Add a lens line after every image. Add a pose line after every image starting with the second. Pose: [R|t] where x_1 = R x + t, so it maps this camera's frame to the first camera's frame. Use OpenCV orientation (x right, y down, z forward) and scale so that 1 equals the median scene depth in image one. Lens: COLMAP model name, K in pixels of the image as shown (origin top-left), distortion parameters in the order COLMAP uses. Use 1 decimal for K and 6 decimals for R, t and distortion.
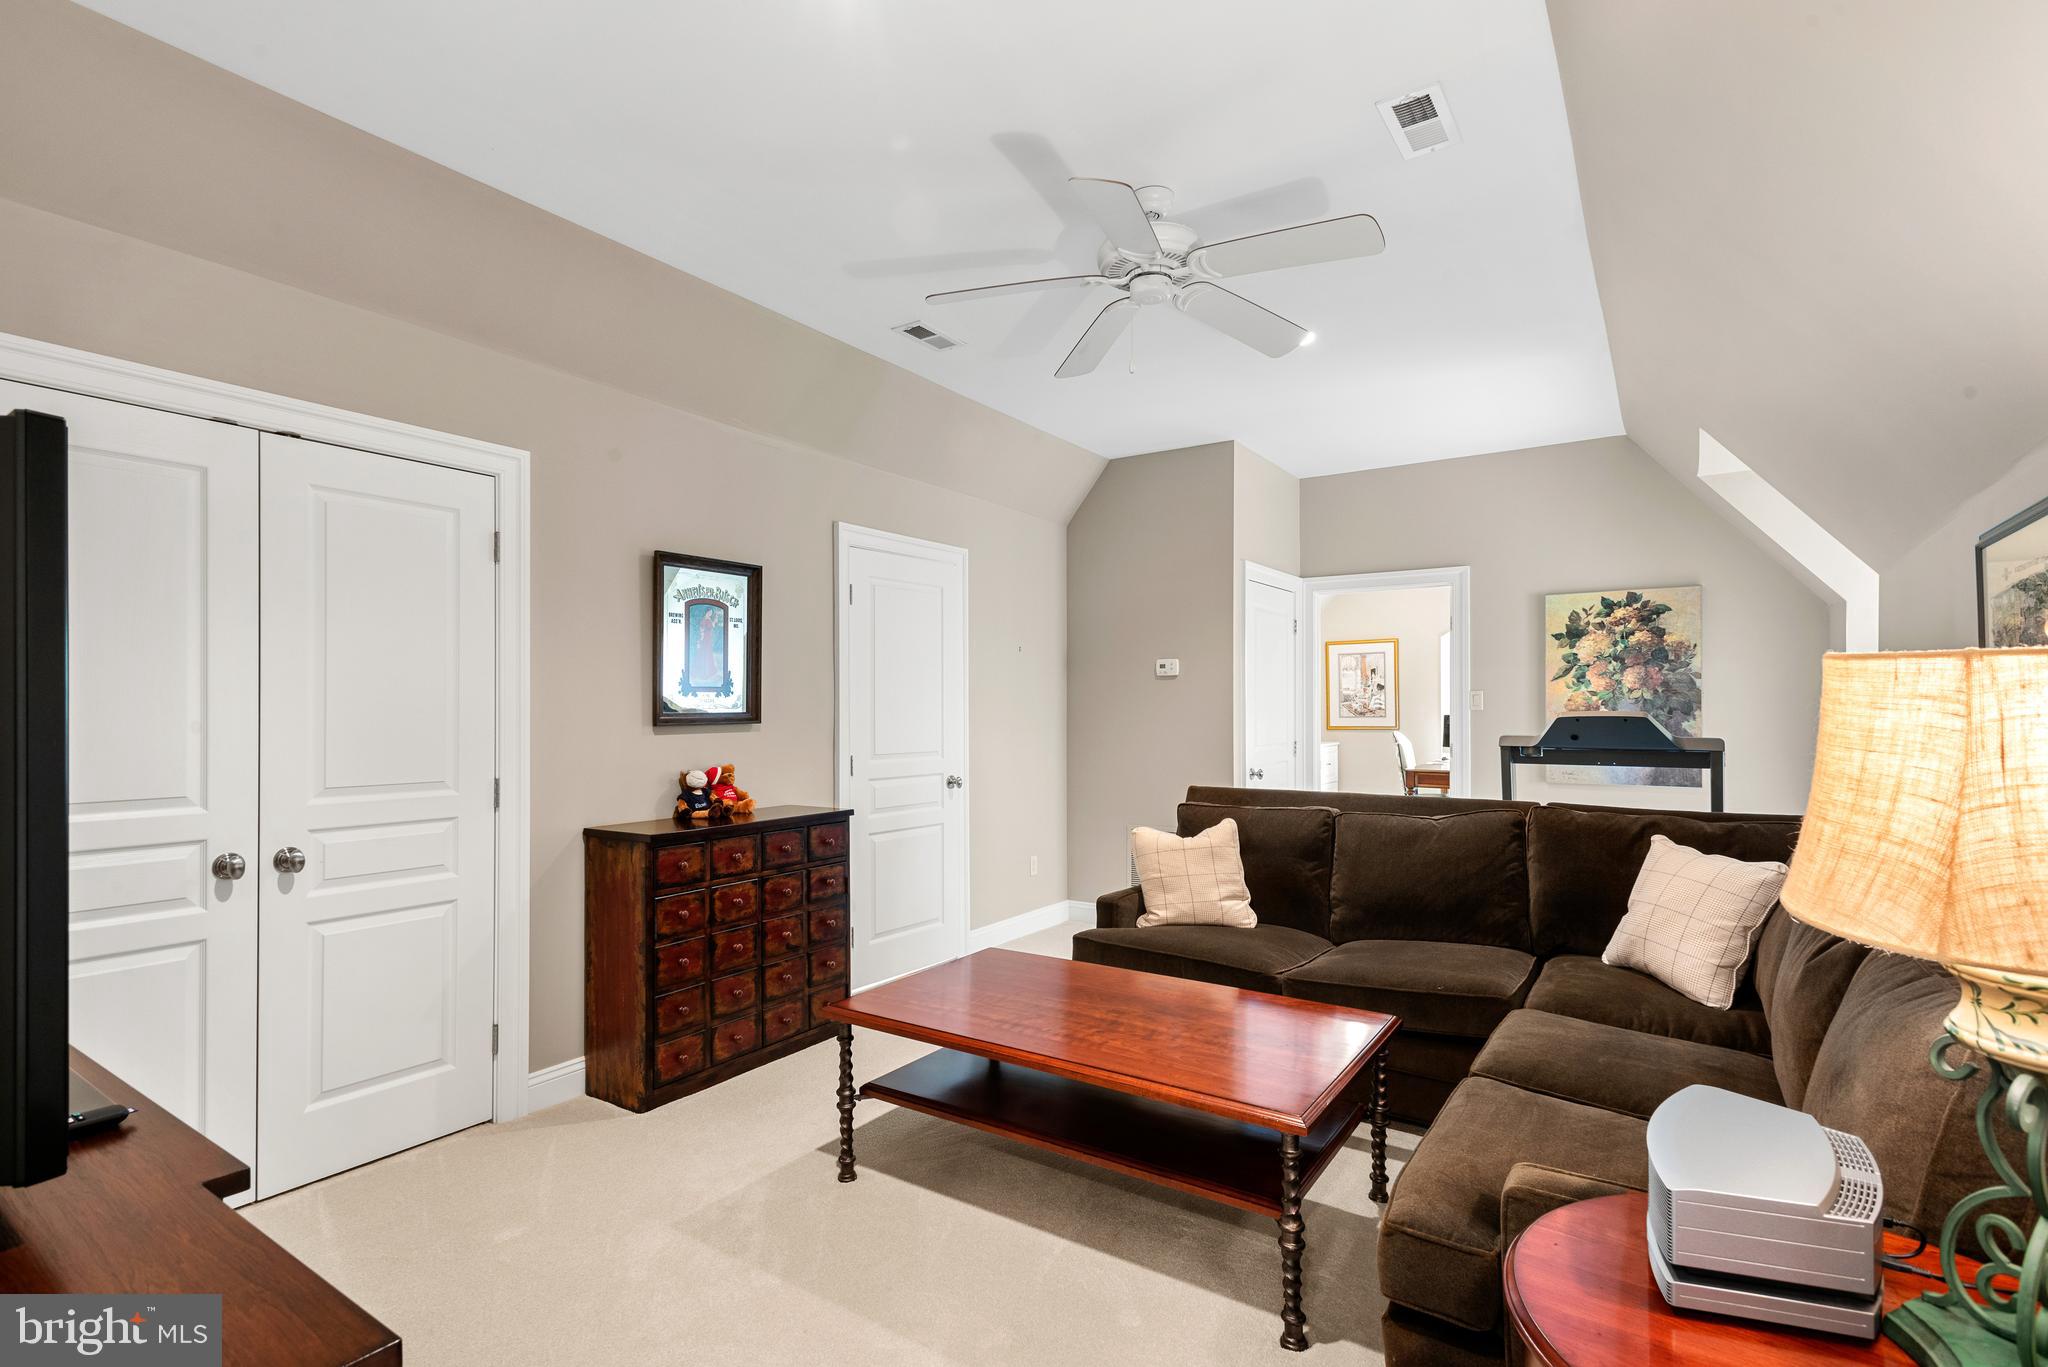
lens RADIAL K [[972.9, 0, 1015.6], [0, 972.9, 694.8], [0, 0, 1]] dist [0.003557, 0.000059]
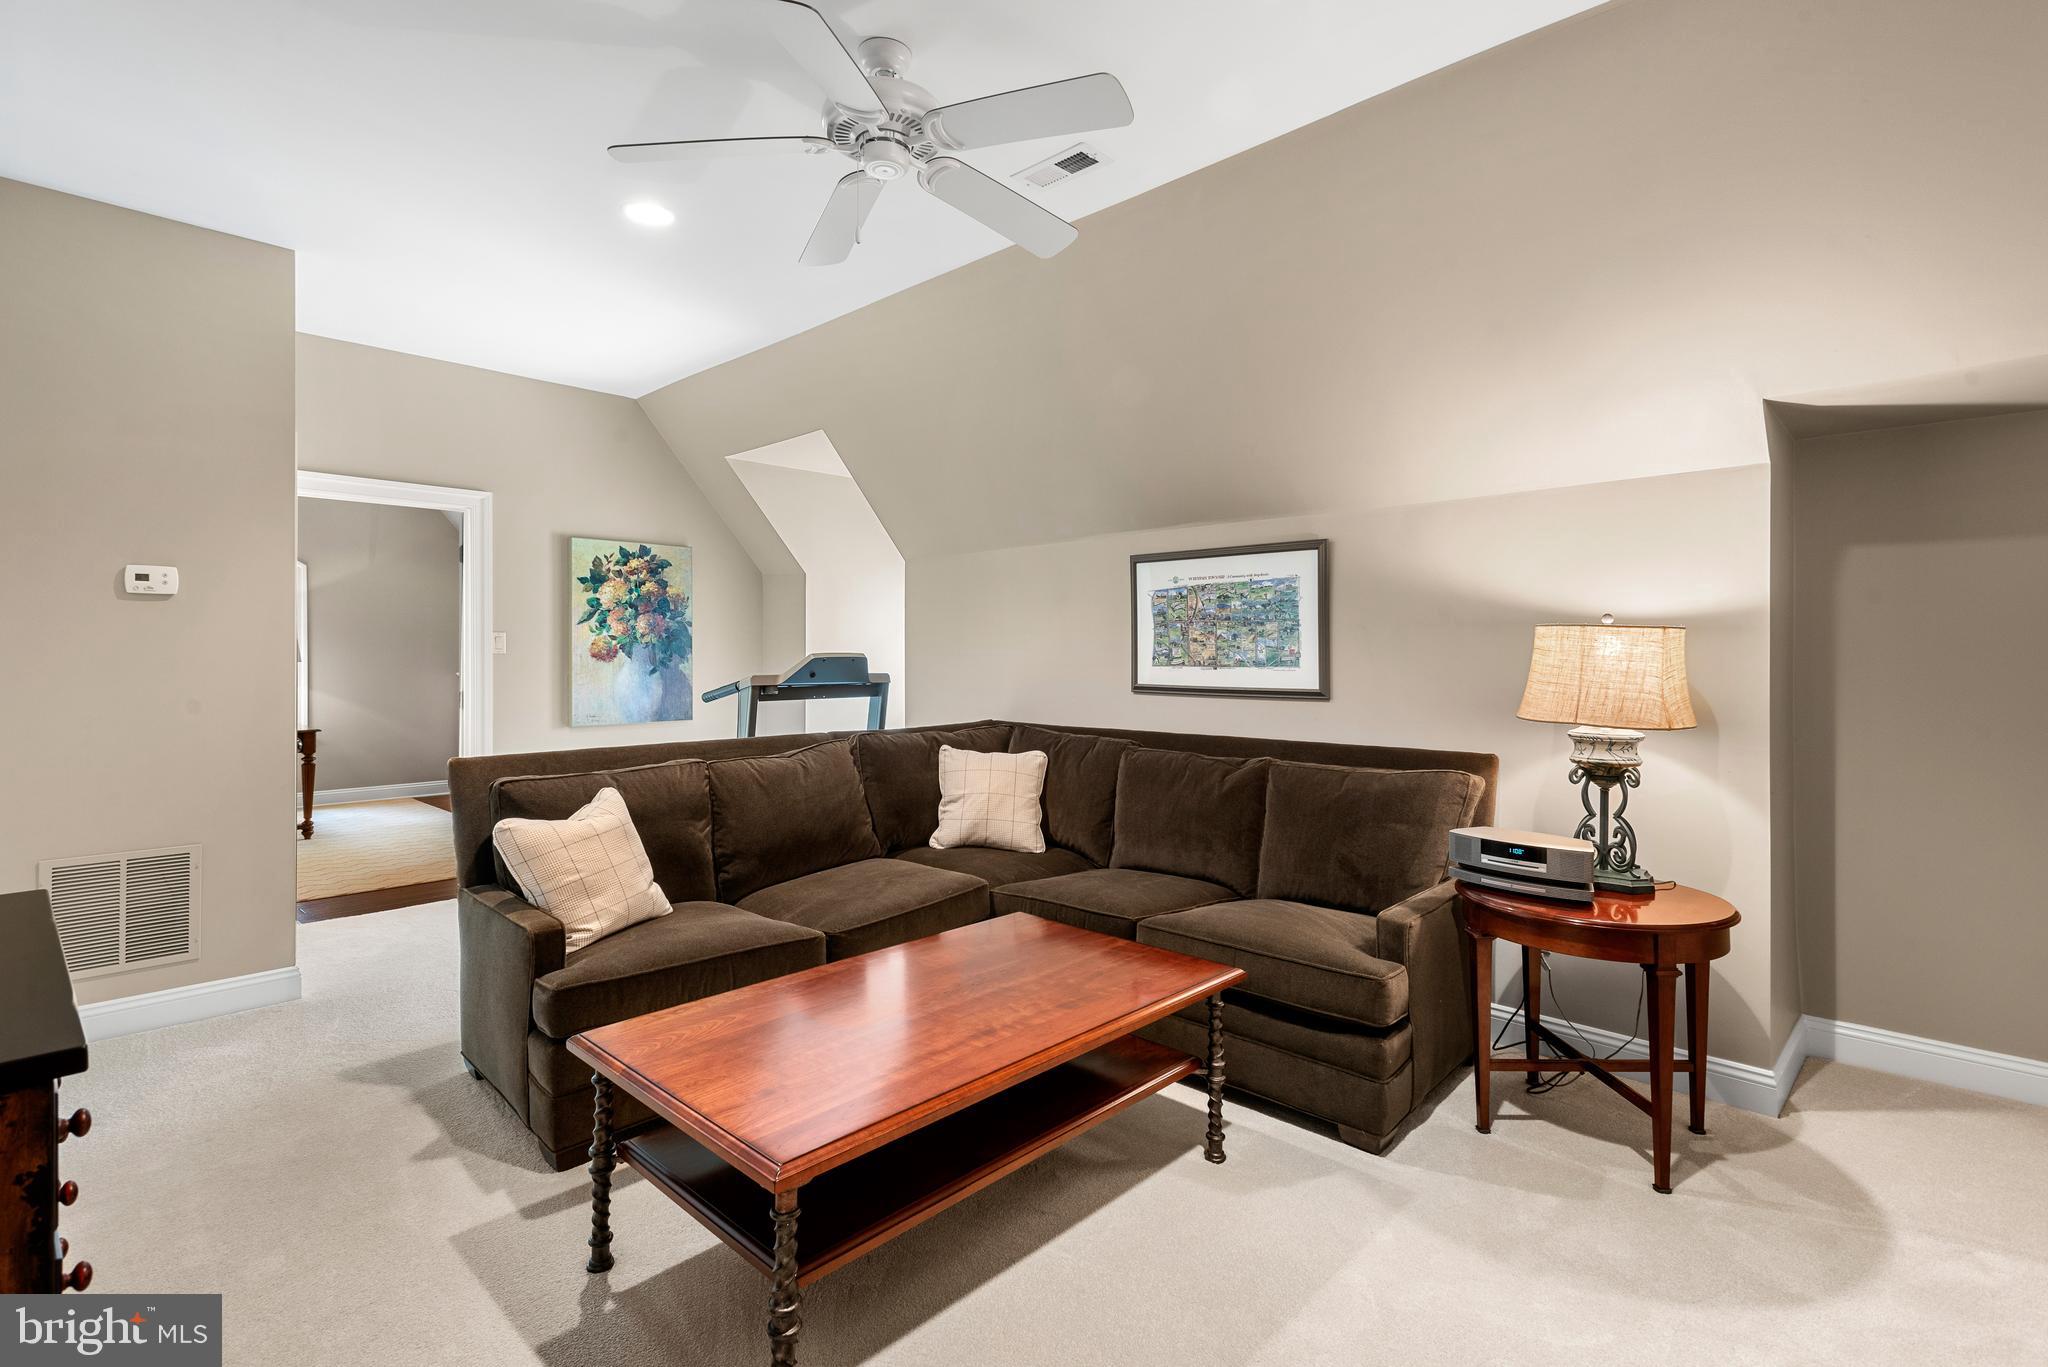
lens RADIAL K [[972.9, 0, 1016.3], [0, 972.9, 664.6], [0, 0, 1]] dist [0.003557, 0.000059]
pose [[0.157833, -0.007761, 0.987435, -0.376419], [-0.013209, 0.999863, 0.009970, 0.011632], [-0.987377, -0.014617, 0.157709, 0.411940]]
